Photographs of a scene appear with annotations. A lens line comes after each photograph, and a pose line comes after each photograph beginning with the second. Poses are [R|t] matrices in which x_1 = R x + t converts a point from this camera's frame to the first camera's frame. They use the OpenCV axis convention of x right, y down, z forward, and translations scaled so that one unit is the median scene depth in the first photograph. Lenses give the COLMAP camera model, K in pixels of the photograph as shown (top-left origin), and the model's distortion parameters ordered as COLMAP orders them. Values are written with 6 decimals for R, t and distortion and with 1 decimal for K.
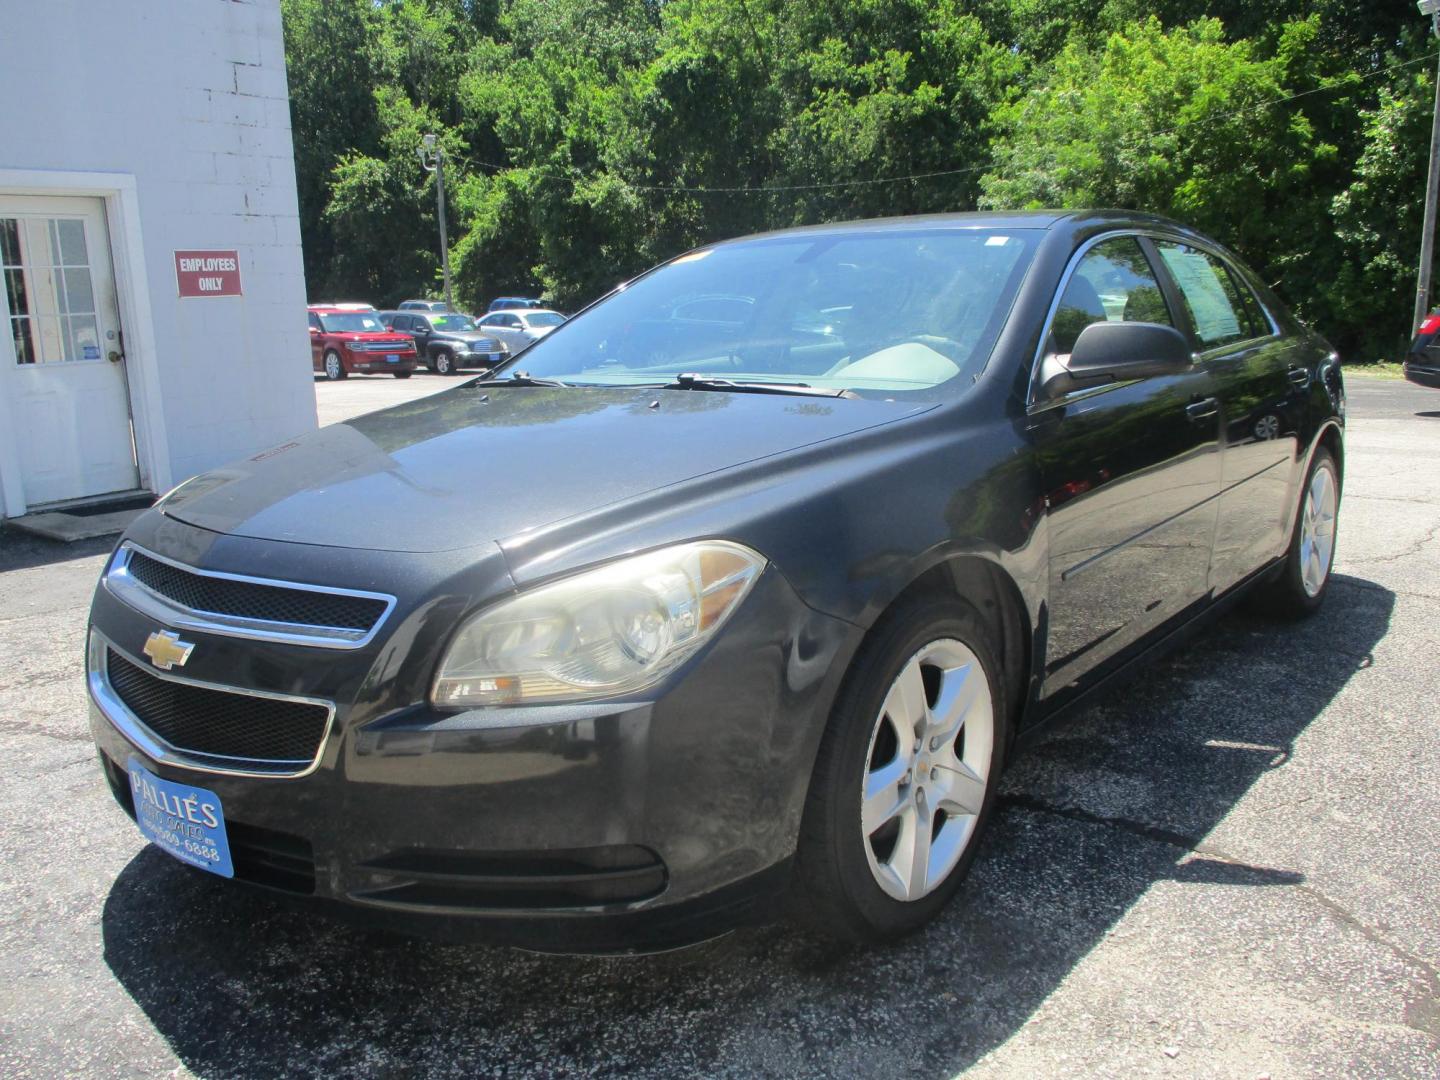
lens RADIAL K [[1197.3, 0, 706.2], [0, 1197.3, 547.7], [0, 0, 1]] dist [-0.040869, 0.016976]
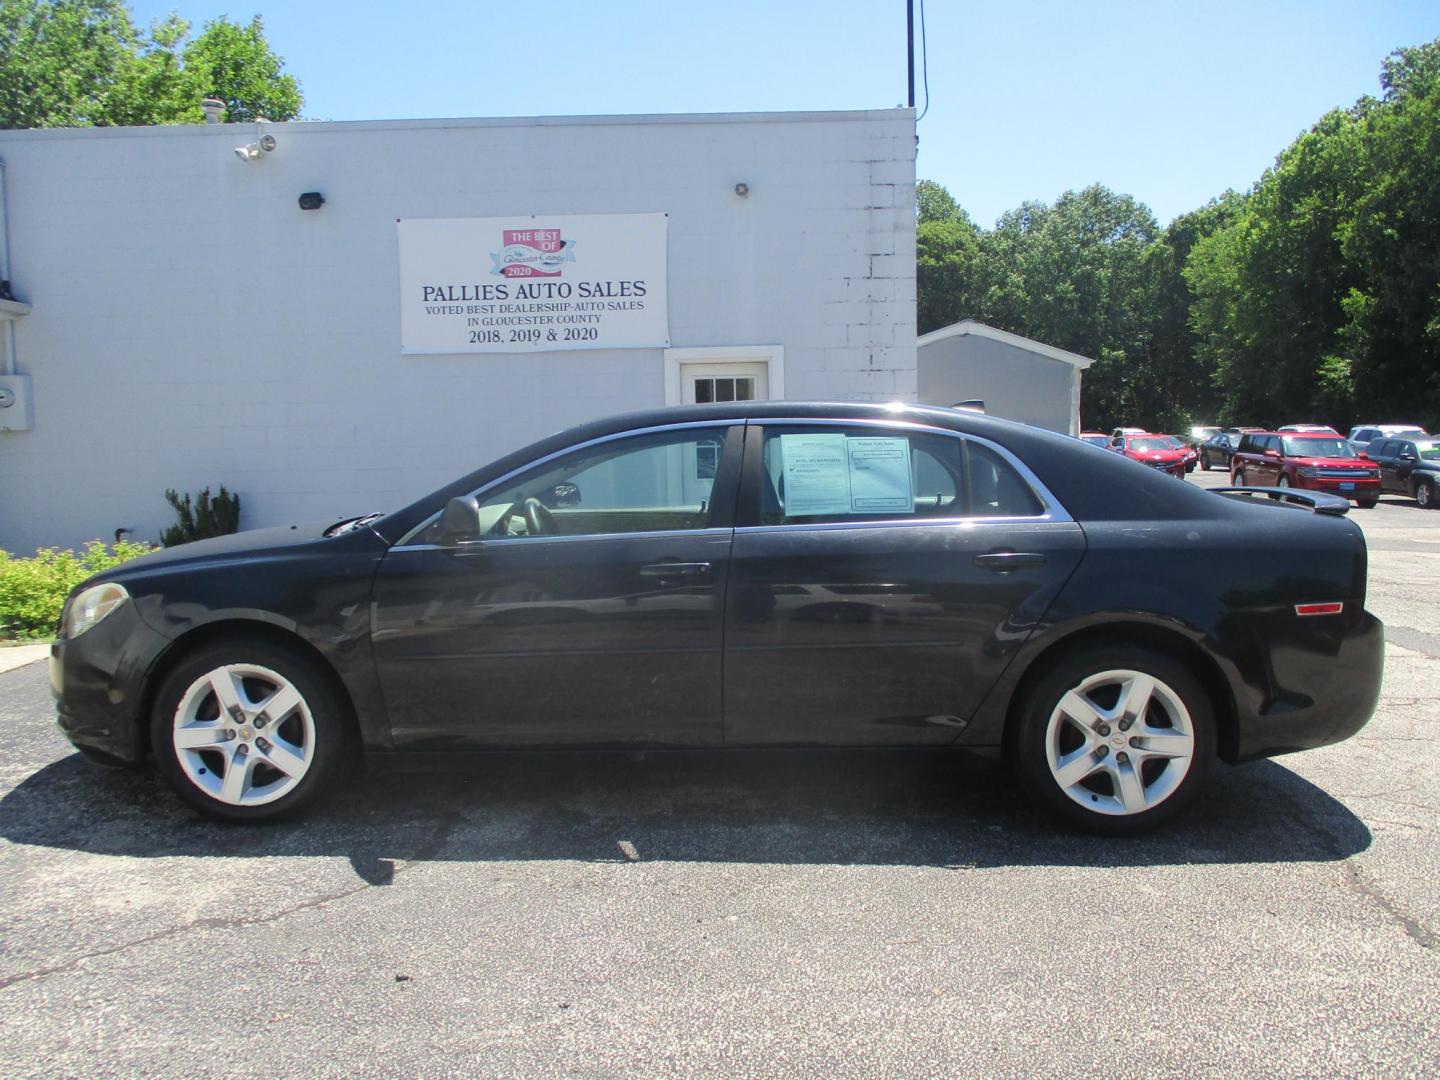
lens RADIAL K [[1197.3, 0, 717.2], [0, 1197.3, 540.0], [0, 0, 1]] dist [-0.040869, 0.016976]
pose [[0.616640, 0.088273, -0.782281, 1.382072], [-0.165036, 0.986108, -0.018819, -0.130465], [0.769752, 0.140709, 0.622642, 0.265674]]
